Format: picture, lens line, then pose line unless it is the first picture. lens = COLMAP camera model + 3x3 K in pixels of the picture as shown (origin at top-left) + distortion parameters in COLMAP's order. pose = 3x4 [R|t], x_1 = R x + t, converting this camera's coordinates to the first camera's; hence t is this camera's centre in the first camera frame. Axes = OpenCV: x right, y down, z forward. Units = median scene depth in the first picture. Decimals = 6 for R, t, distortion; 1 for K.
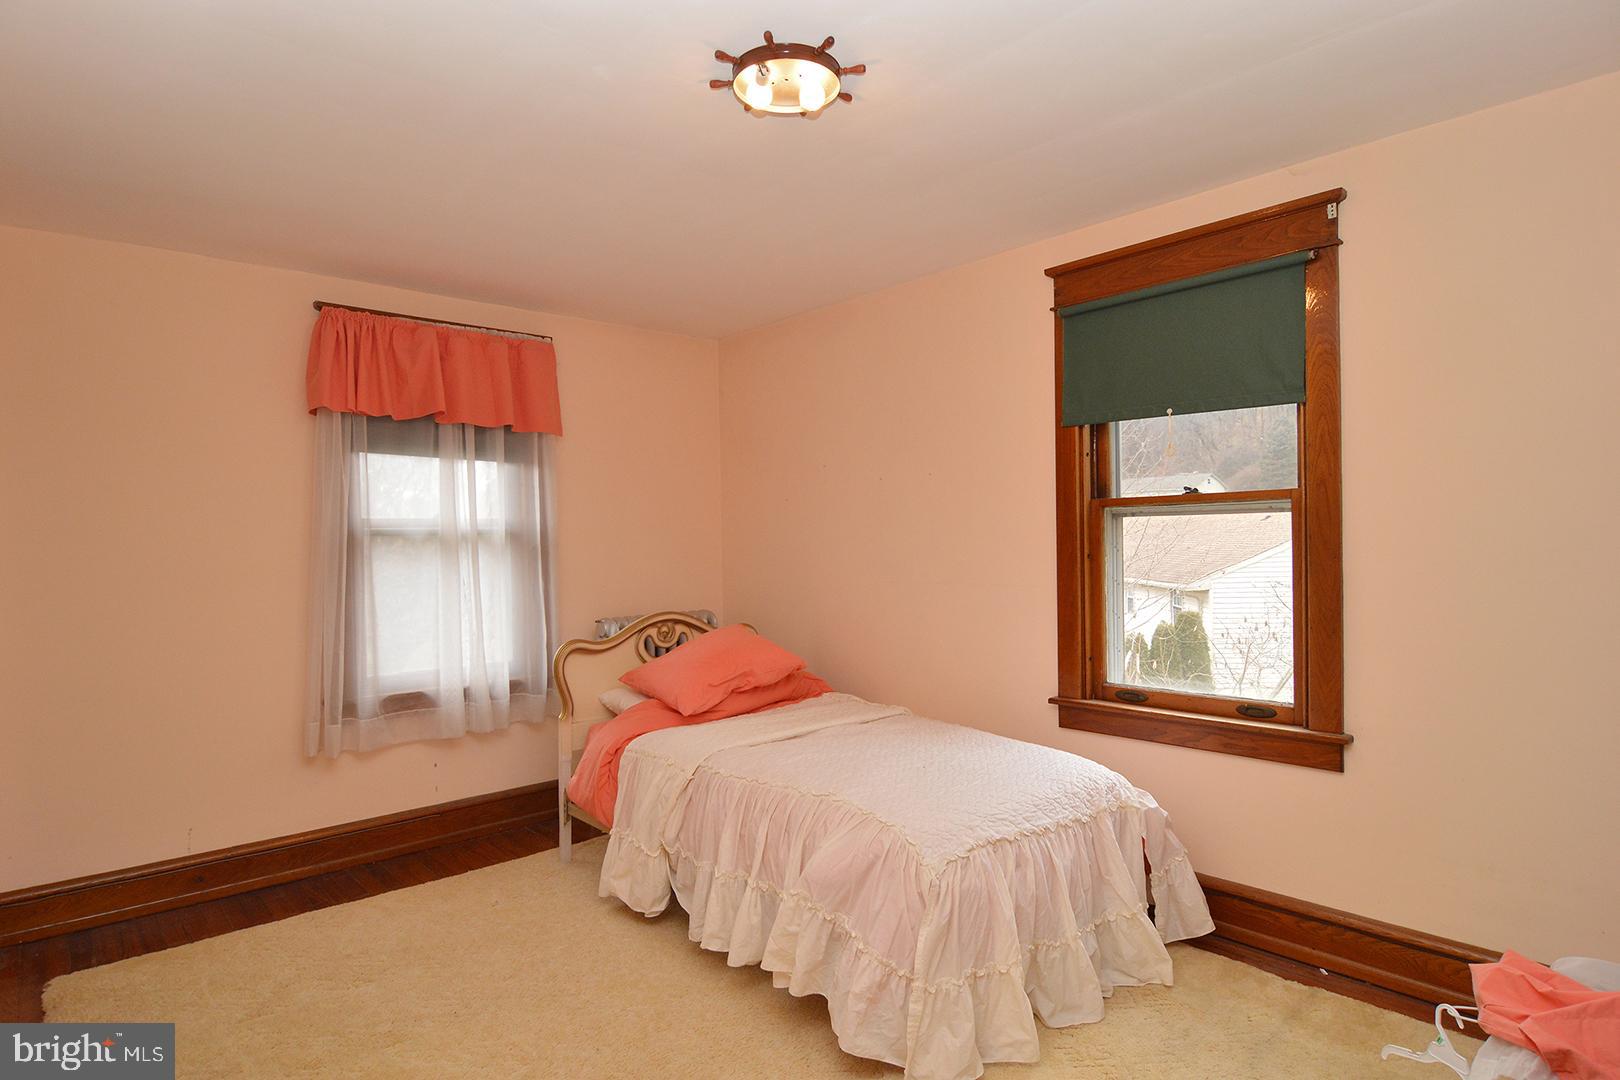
lens RADIAL K [[886.6, 0, 816.9], [0, 886.6, 538.3], [0, 0, 1]] dist [-0.012447, -0.003269]
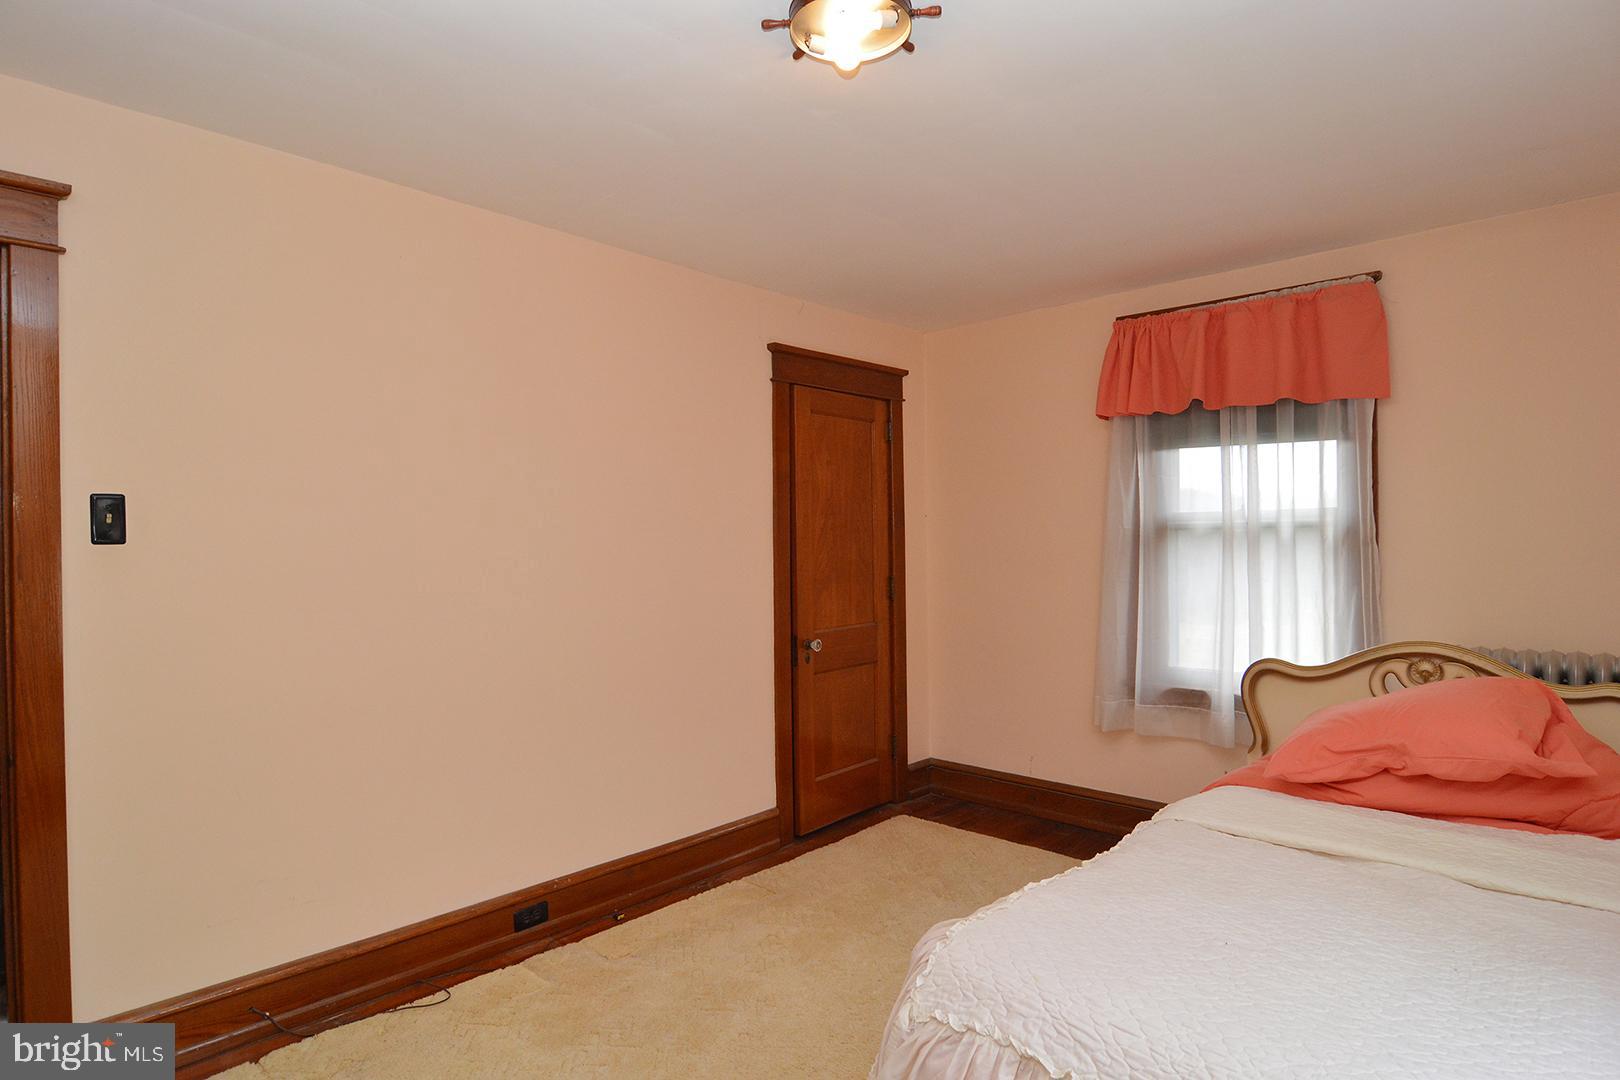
lens RADIAL K [[886.6, 0, 816.8], [0, 886.6, 540.6], [0, 0, 1]] dist [-0.012447, -0.003269]
pose [[0.081379, 0.013506, -0.996592, 0.474458], [0.005166, 0.999889, 0.013973, -0.006366], [0.996670, -0.006285, 0.081300, 0.496141]]
